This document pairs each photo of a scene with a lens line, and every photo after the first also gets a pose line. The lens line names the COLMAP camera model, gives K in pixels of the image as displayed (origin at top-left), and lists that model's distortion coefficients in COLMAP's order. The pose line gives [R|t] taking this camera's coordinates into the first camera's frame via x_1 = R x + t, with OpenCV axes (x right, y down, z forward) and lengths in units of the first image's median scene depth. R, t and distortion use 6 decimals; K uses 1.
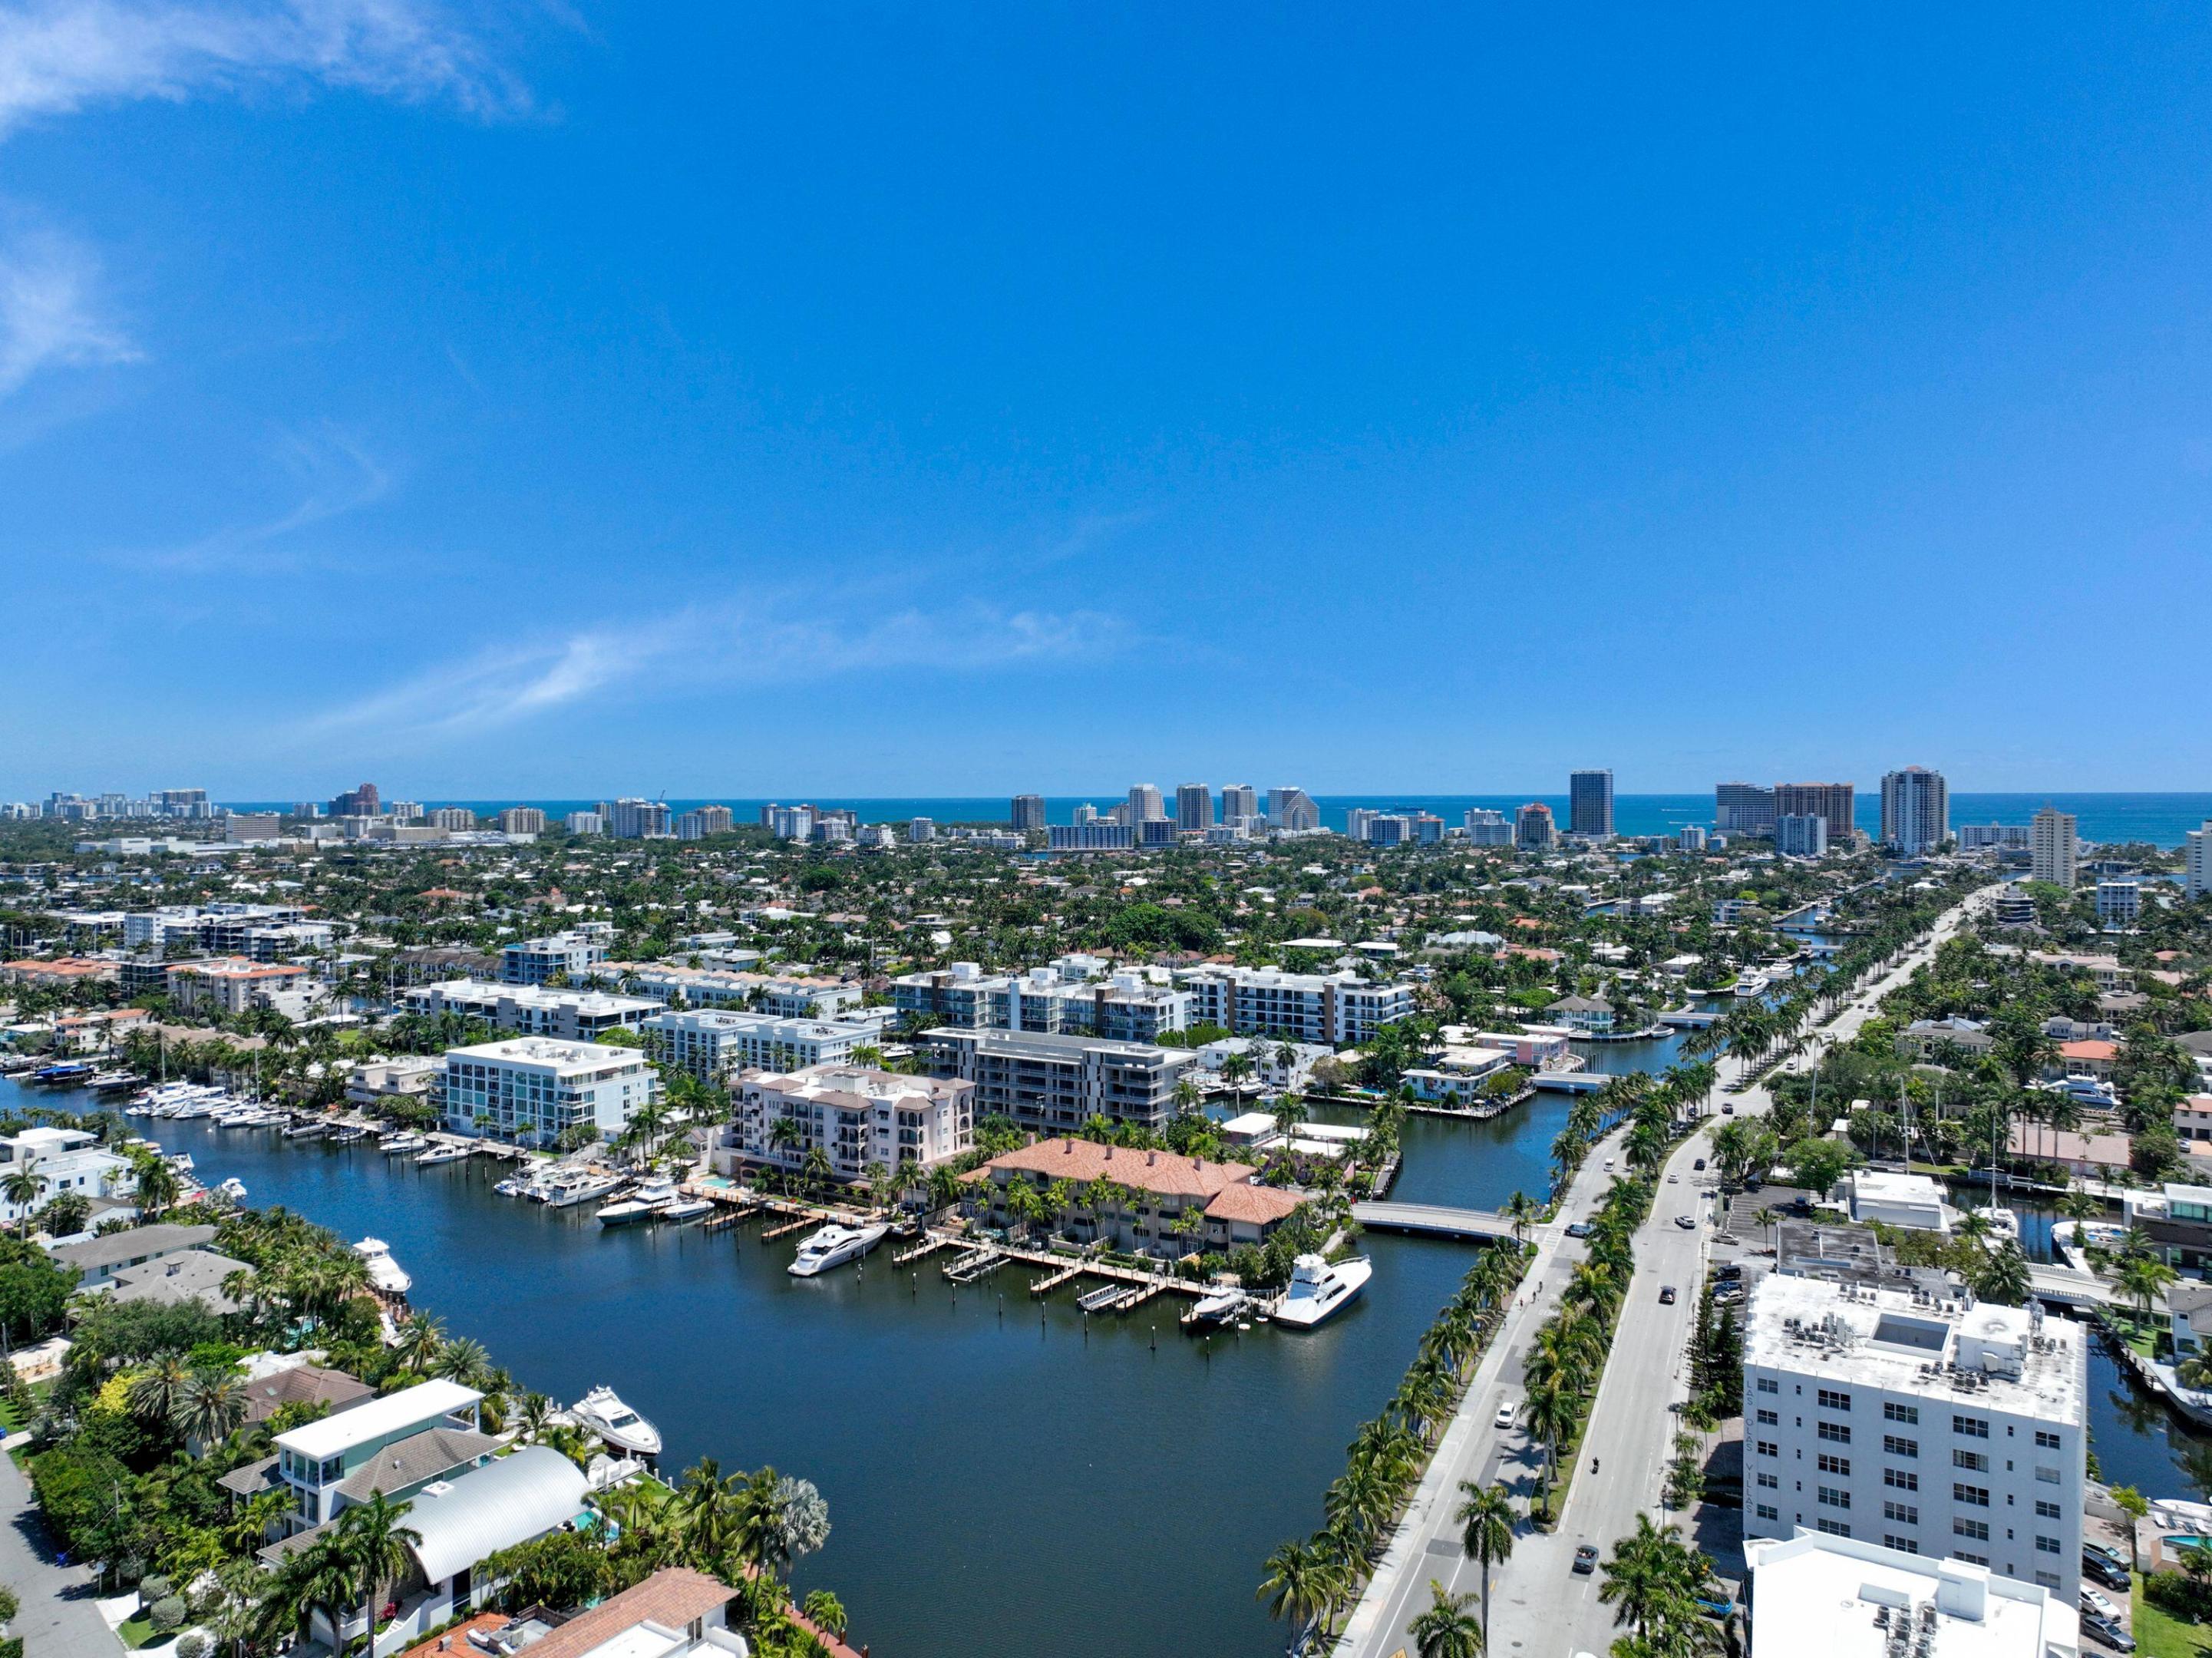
lens RADIAL K [[1550.8, 0, 1100.3], [0, 1550.8, 825.9], [0, 0, 1]] dist [0.001751, 0.011097]
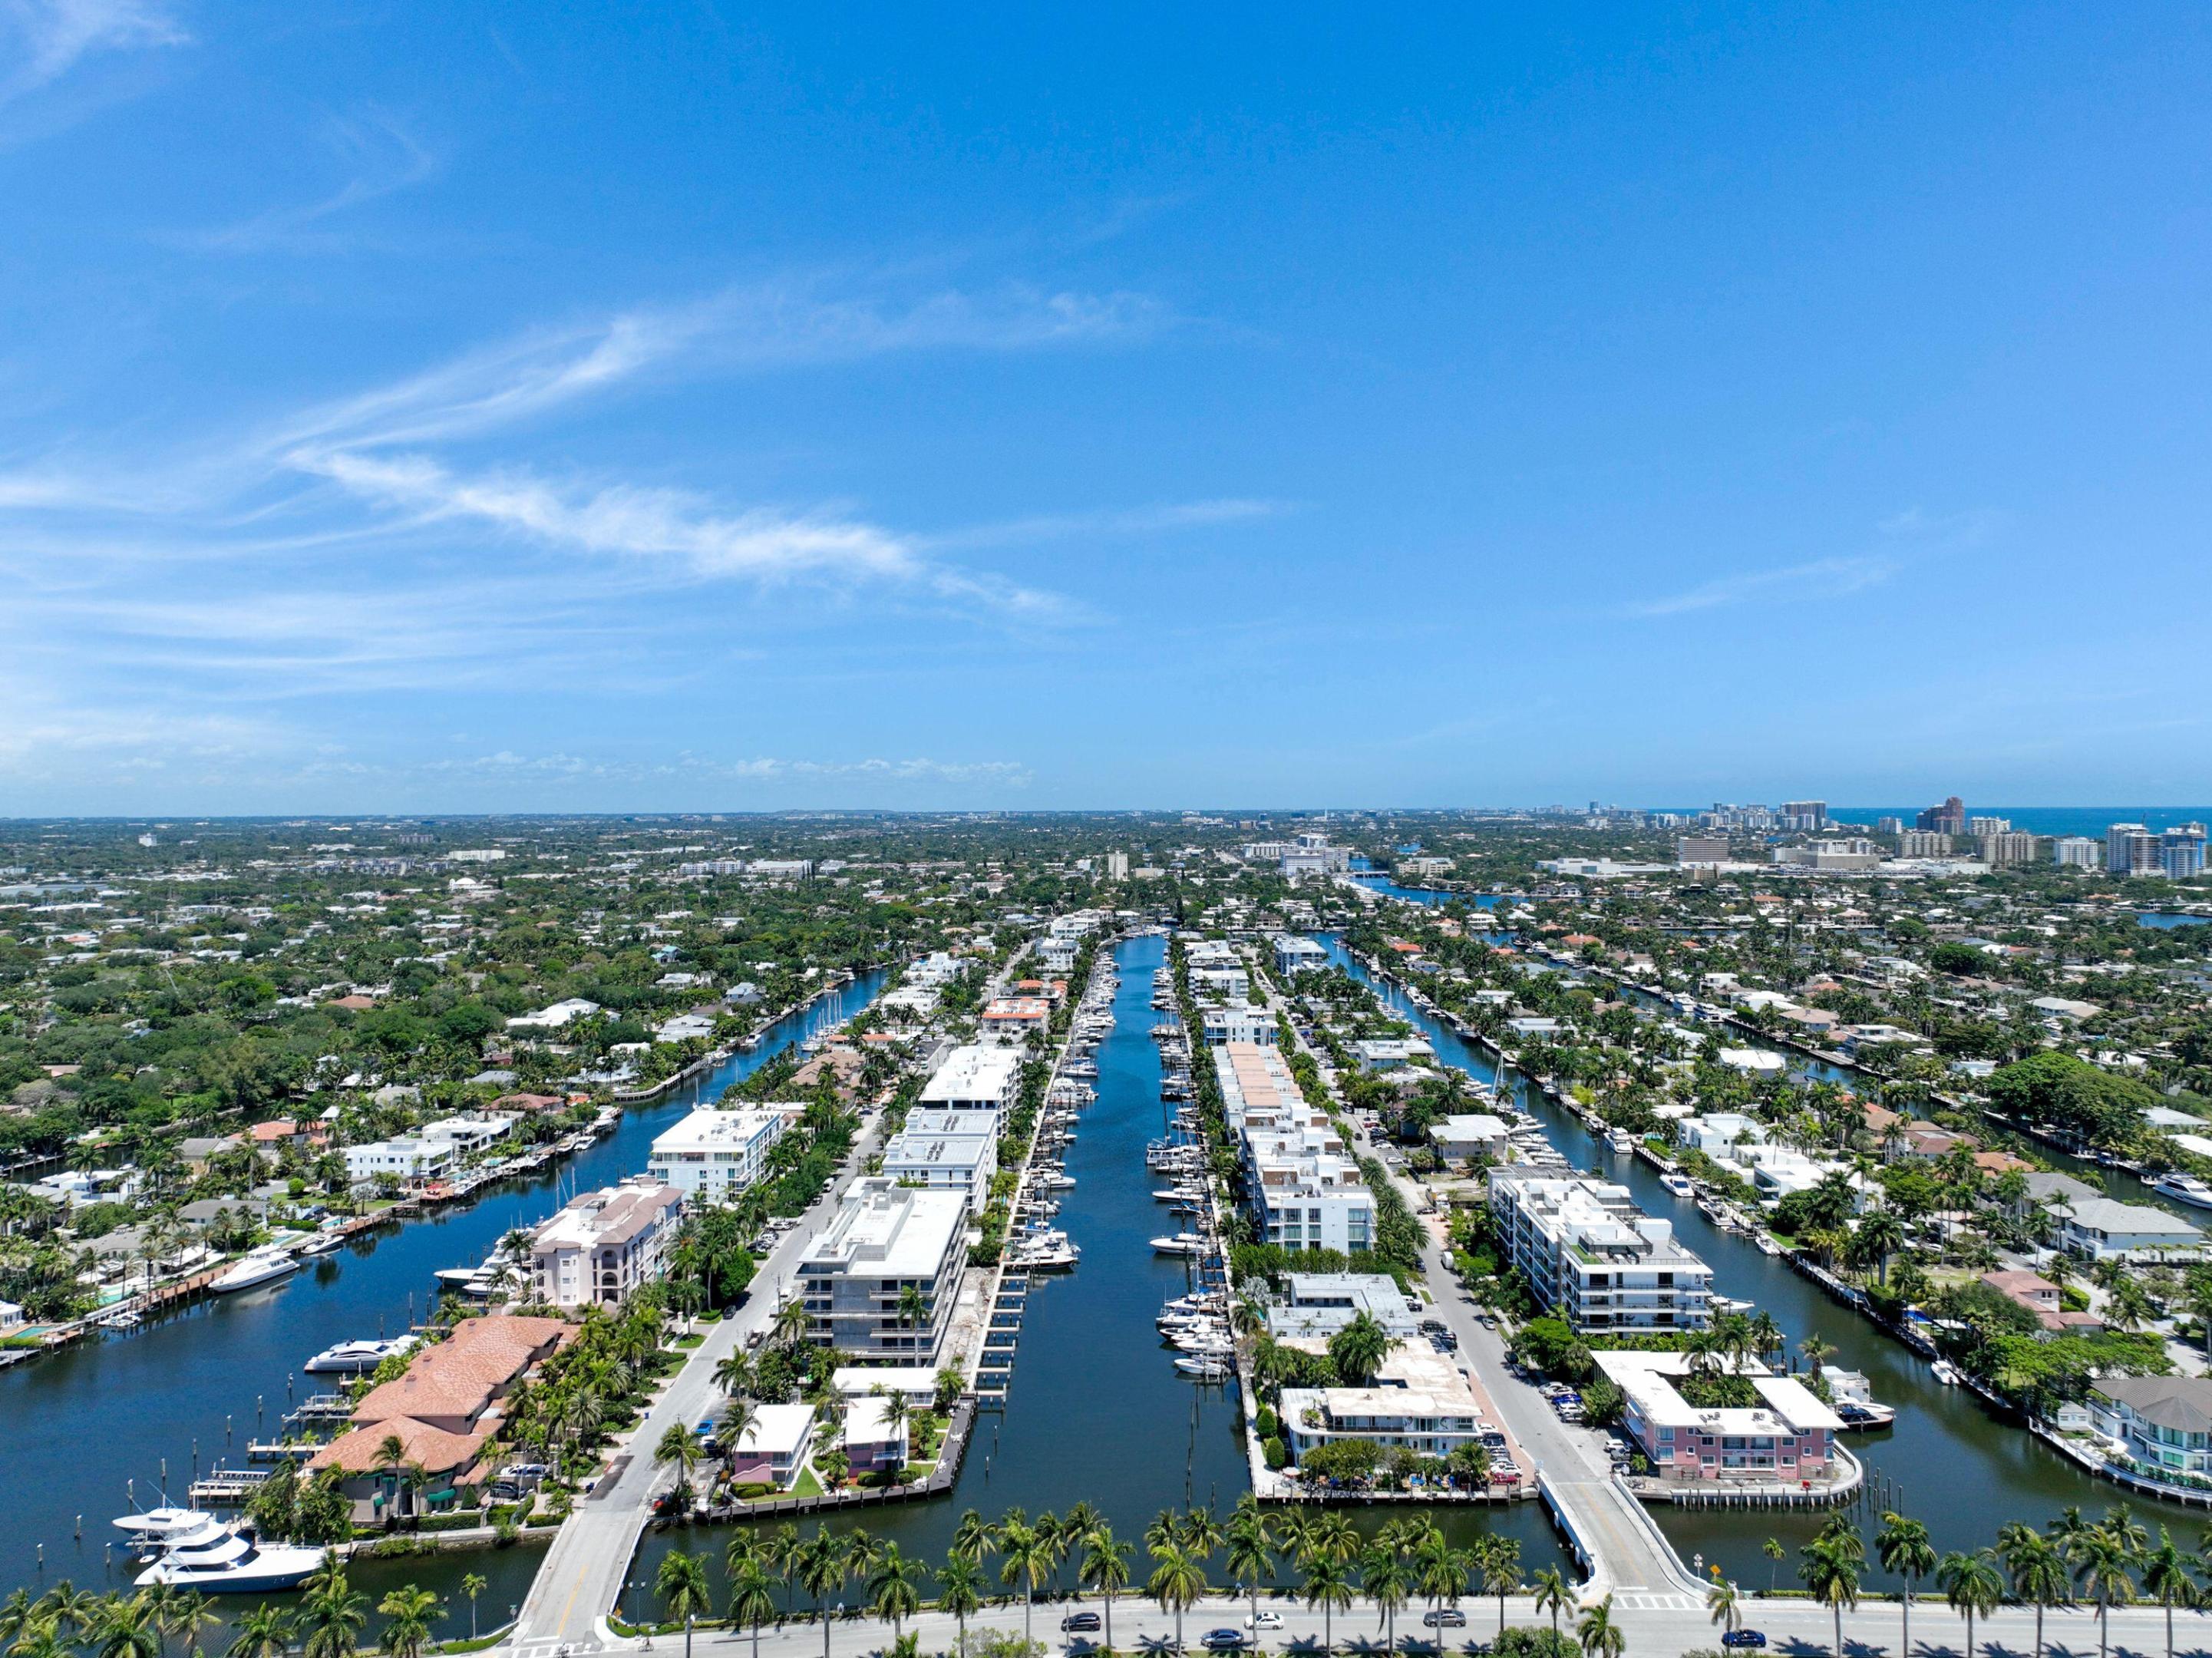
lens RADIAL K [[1556.3, 0, 1106.0], [0, 1556.3, 829.0], [0, 0, 1]] dist [-0.012402, 0.032756]
pose [[0.528959, 0.015324, -0.848509, 0.778936], [-0.015770, 0.999842, 0.008227, -0.090627], [0.848501, 0.009030, 0.529117, 0.637734]]
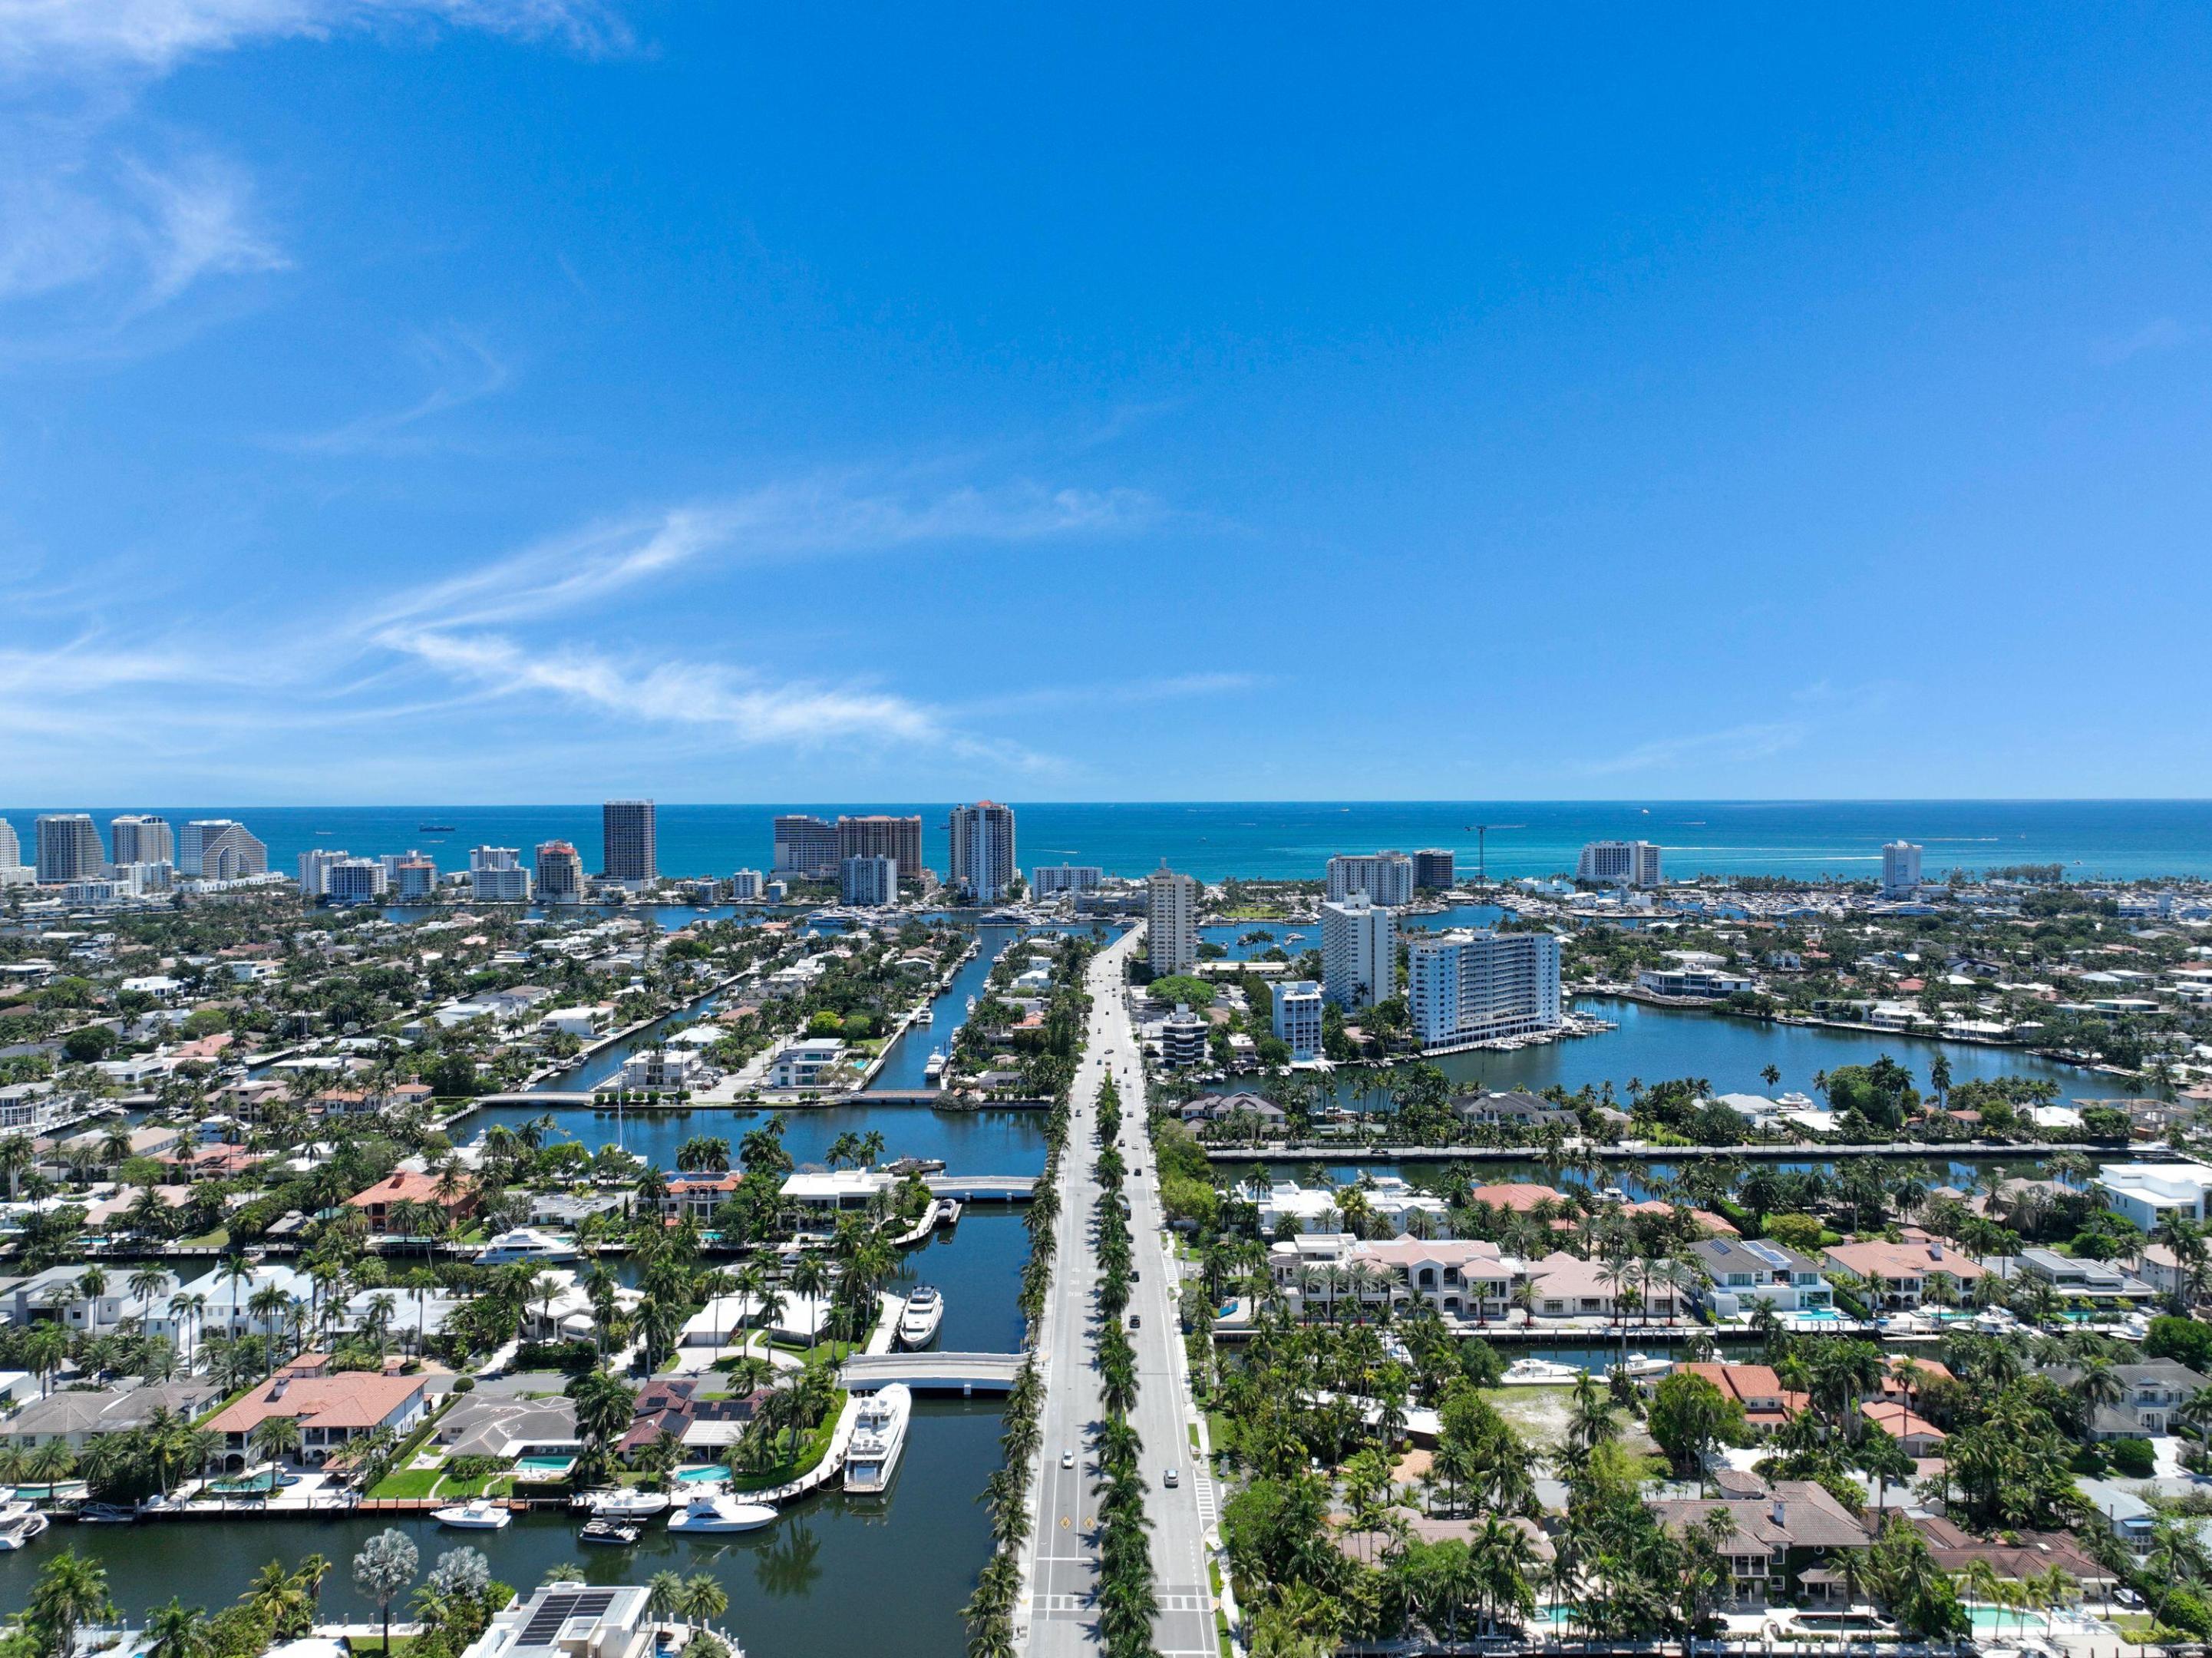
lens RADIAL K [[1553.8, 0, 1098.8], [0, 1553.8, 828.9], [0, 0, 1]] dist [-0.005771, 0.024298]
pose [[0.833472, -0.010336, 0.552465, 0.407307], [0.012451, 0.999922, -0.000078, -0.099213], [-0.552422, 0.006944, 0.833536, 1.044991]]
